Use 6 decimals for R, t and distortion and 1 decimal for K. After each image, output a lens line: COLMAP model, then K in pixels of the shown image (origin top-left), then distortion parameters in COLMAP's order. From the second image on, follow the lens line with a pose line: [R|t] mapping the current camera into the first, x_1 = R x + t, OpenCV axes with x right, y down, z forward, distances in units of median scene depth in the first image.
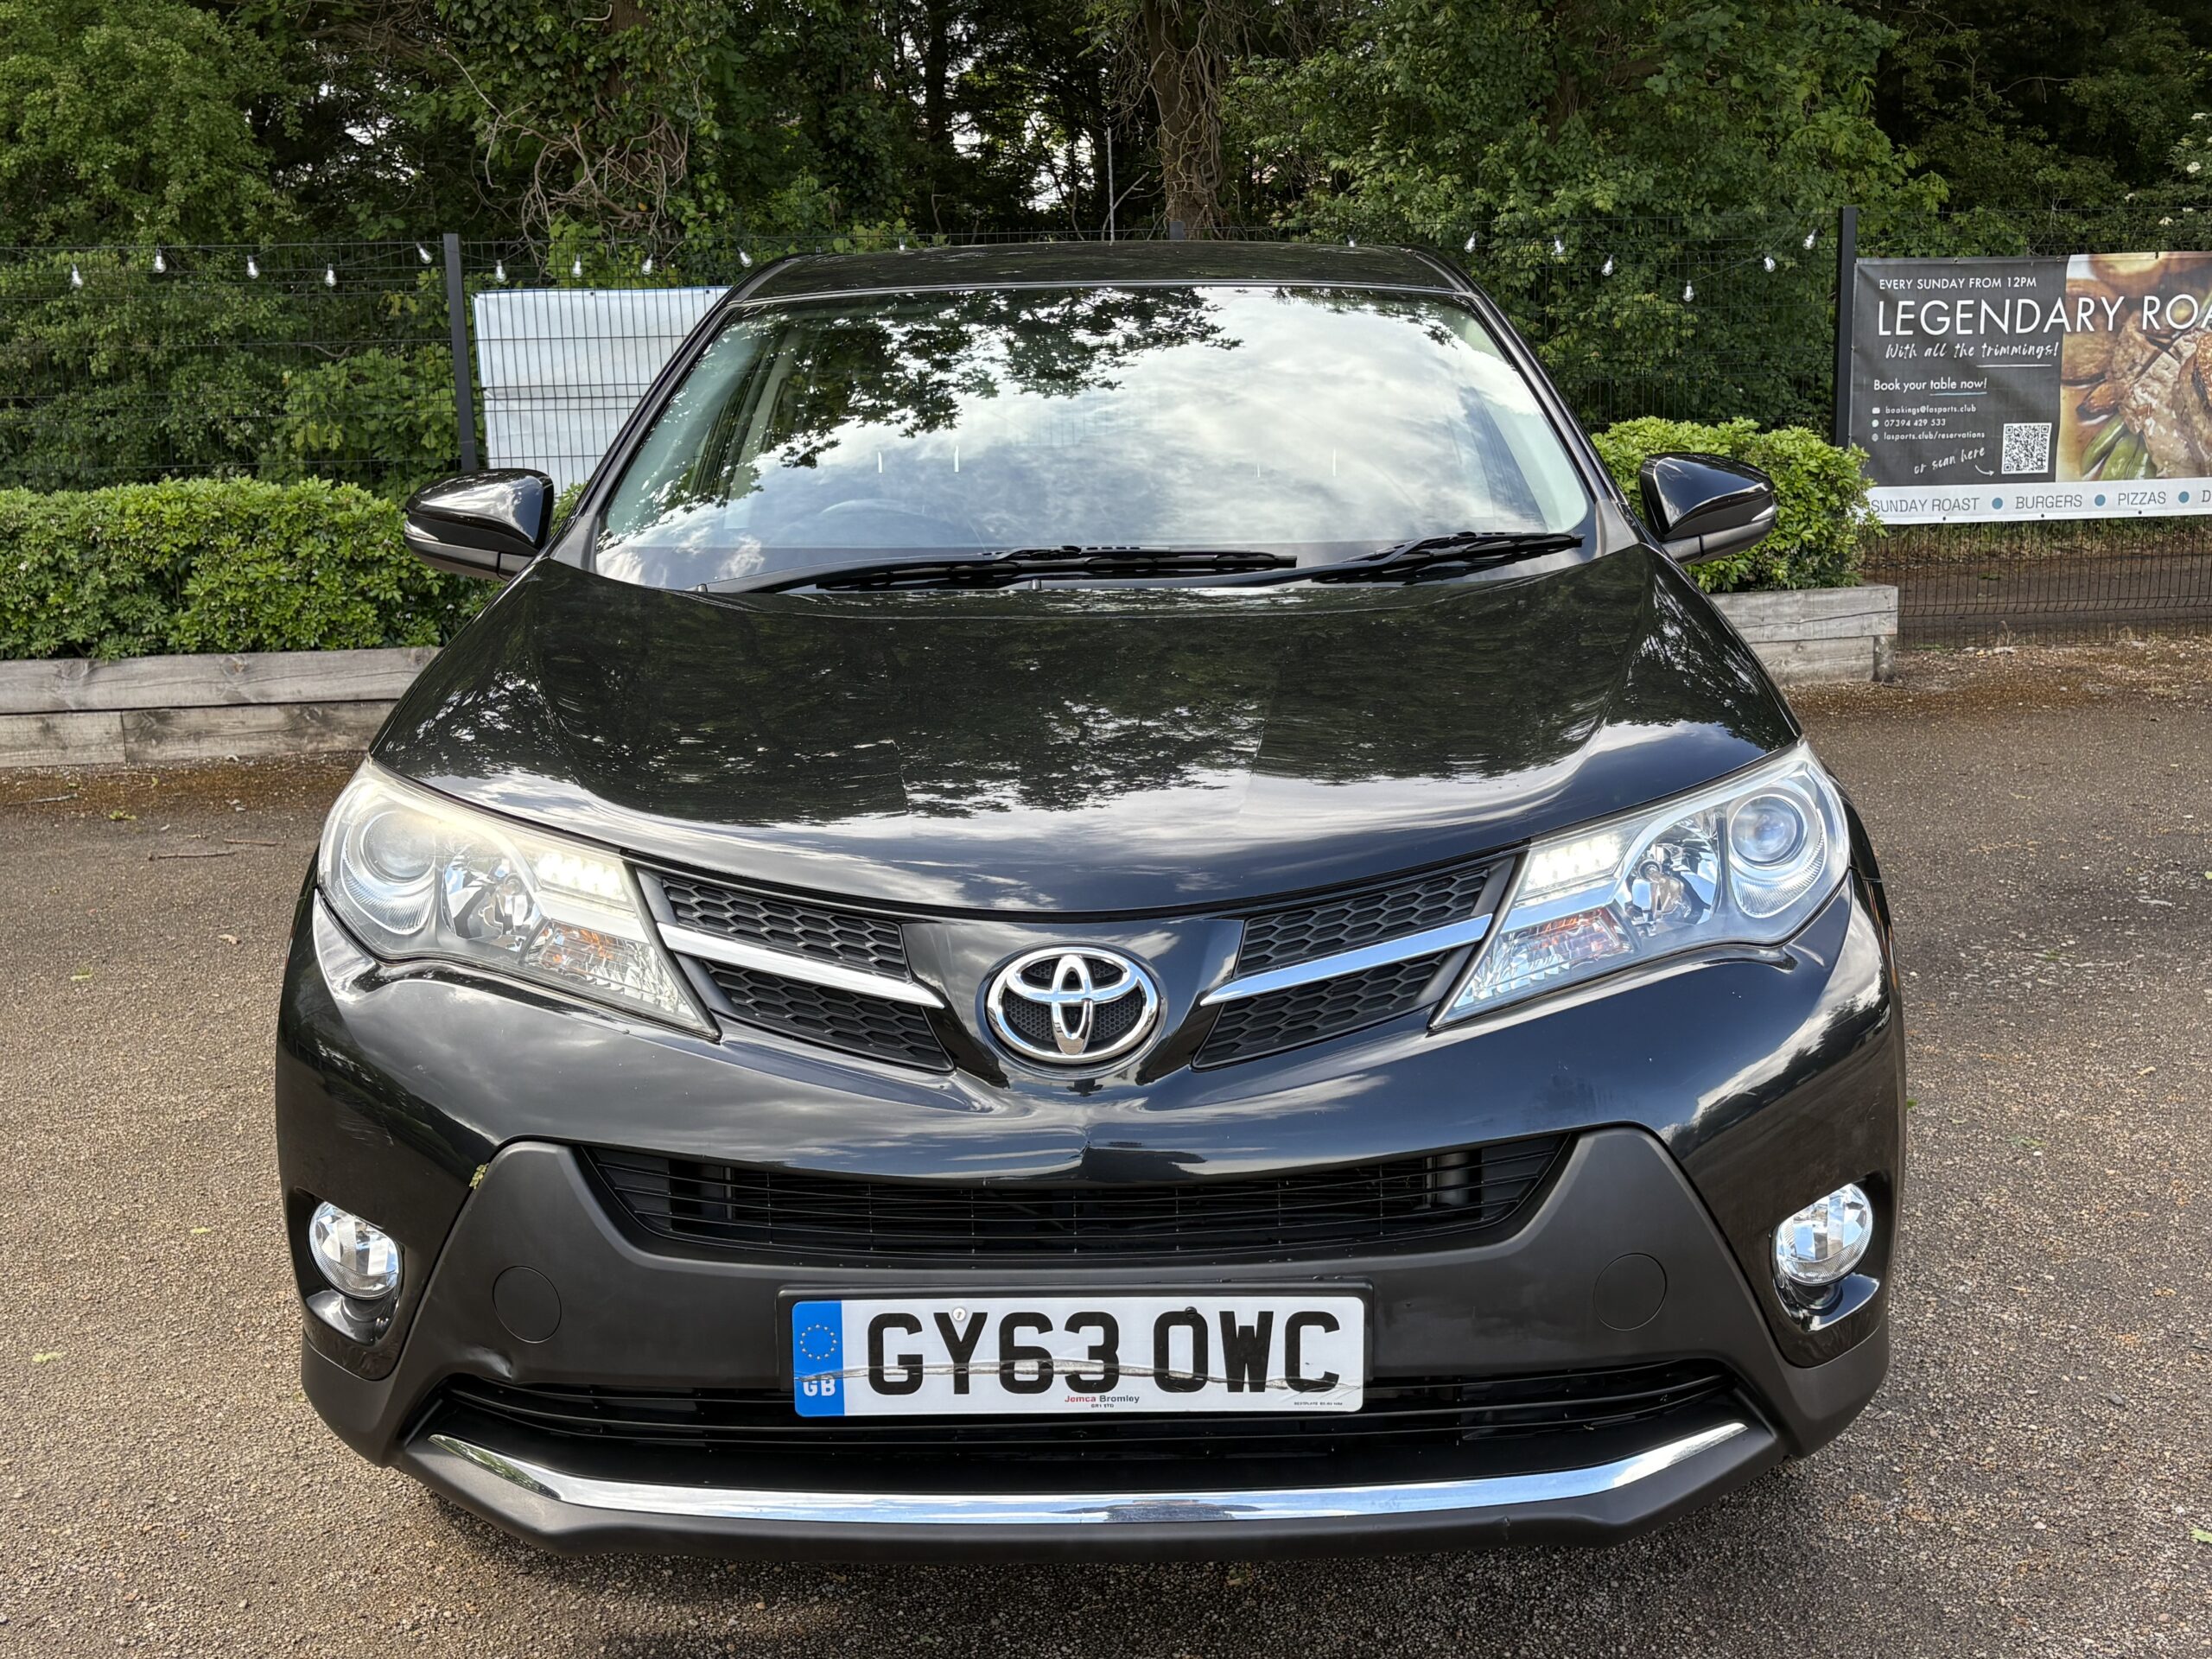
lens RADIAL K [[2333.5, 0, 1104.4], [0, 2333.5, 796.2], [0, 0, 1]] dist [0.059663, -0.010295]
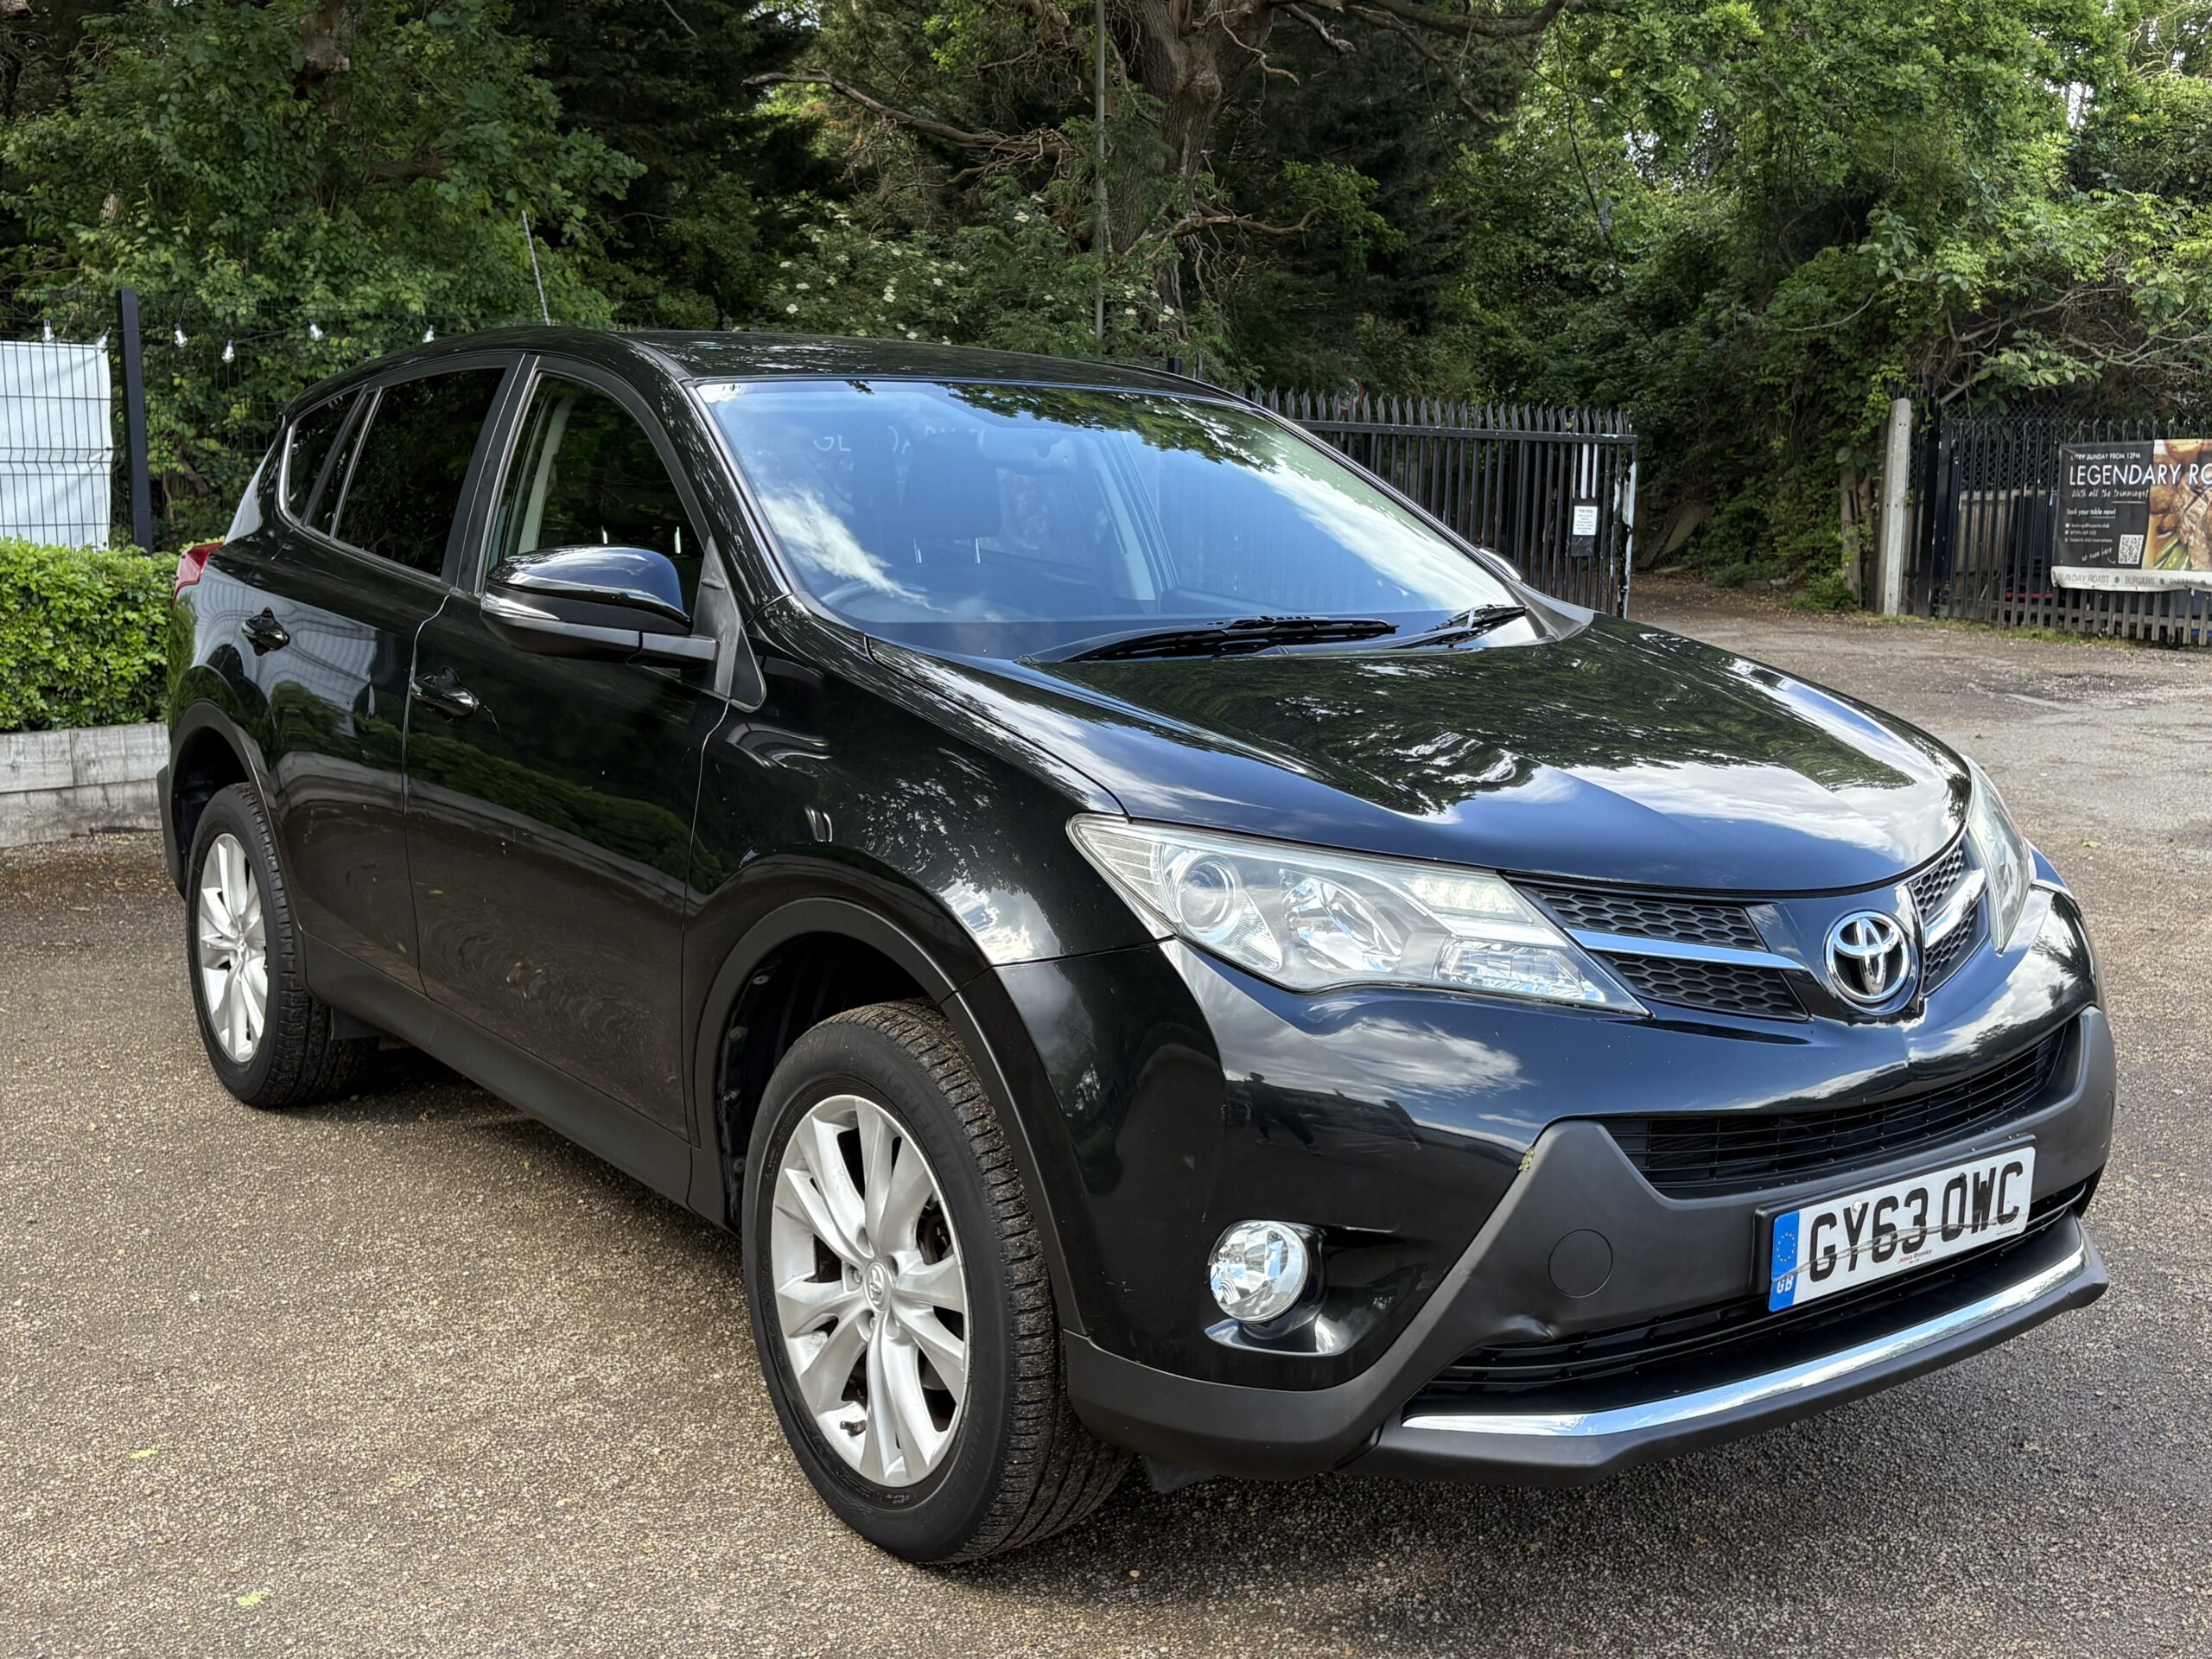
lens RADIAL K [[2362.5, 0, 1106.0], [0, 2362.5, 829.5], [0, 0, 1]] dist [-0.010501, 0.082051]
pose [[0.787470, -0.063784, 0.613044, -1.143960], [0.082316, 0.996604, -0.002046, -0.013236], [-0.610831, 0.052074, 0.790046, 0.223997]]
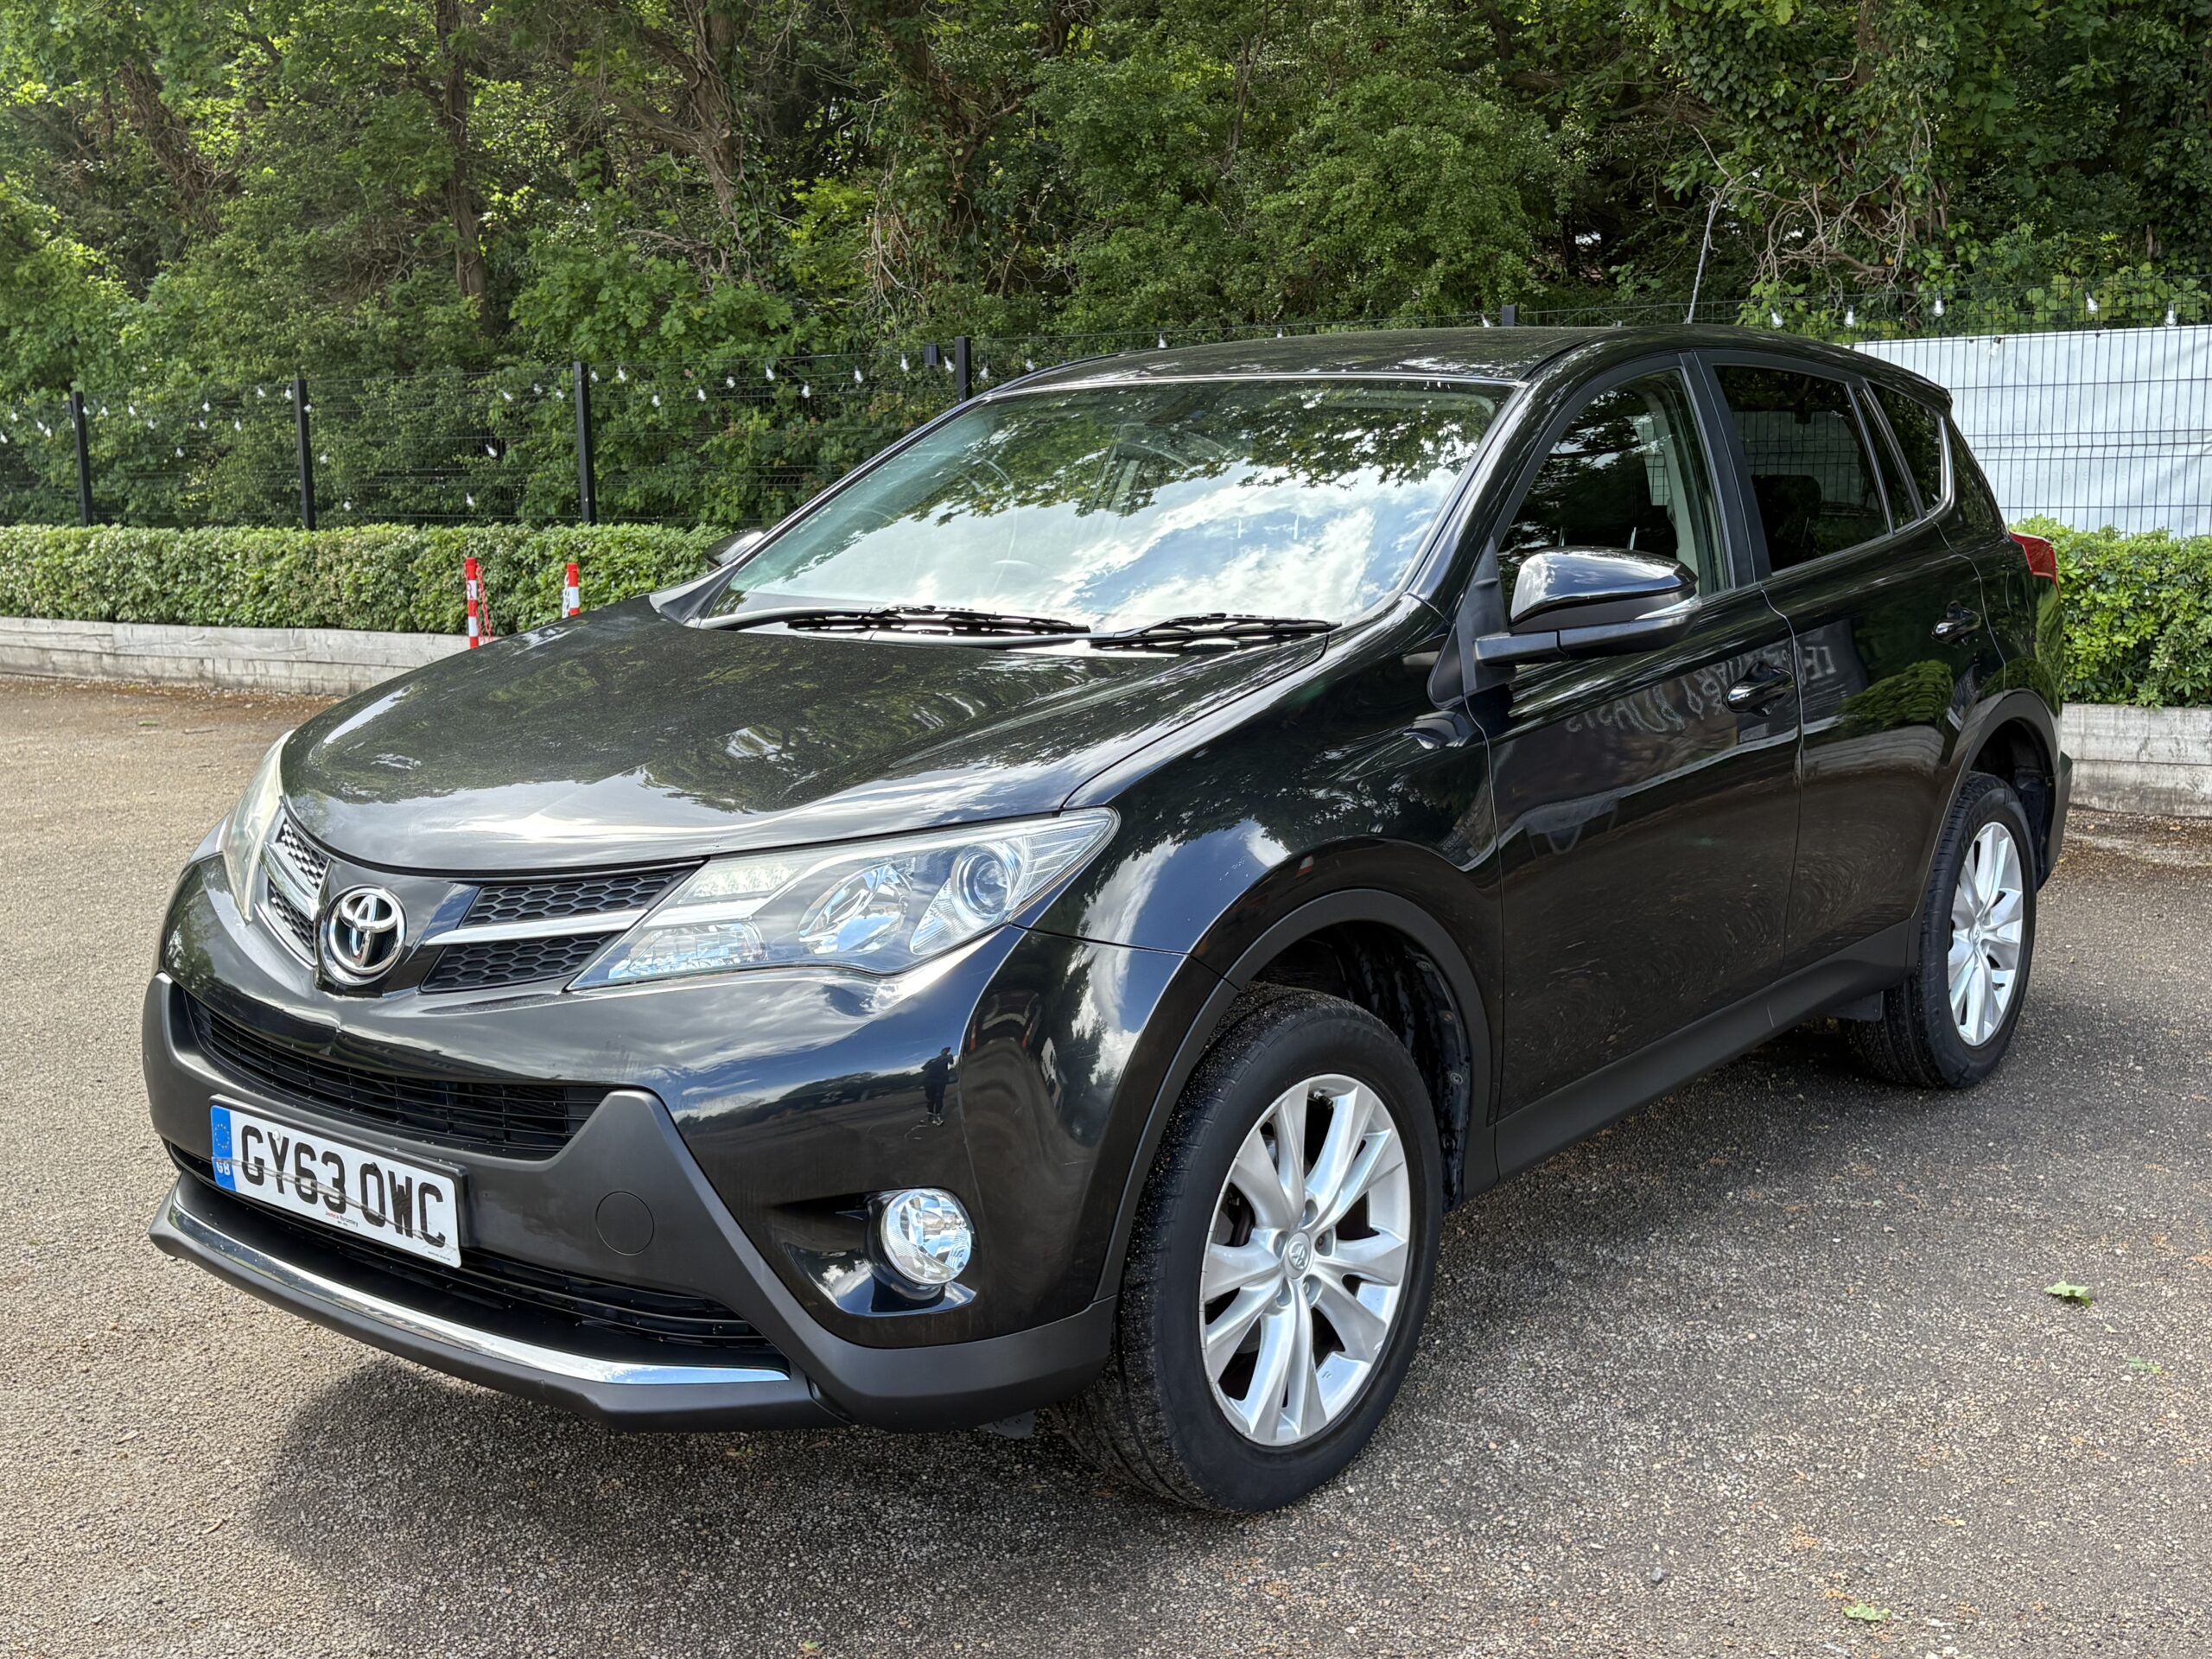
lens RADIAL K [[2338.9, 0, 1106.0], [0, 2338.9, 829.5], [0, 0, 1]] dist [0.001560, 0.063277]
pose [[0.791019, 0.111926, -0.601466, 1.147838], [-0.114398, 0.992842, 0.034305, -0.066018], [0.601001, 0.041671, 0.798161, 0.166797]]
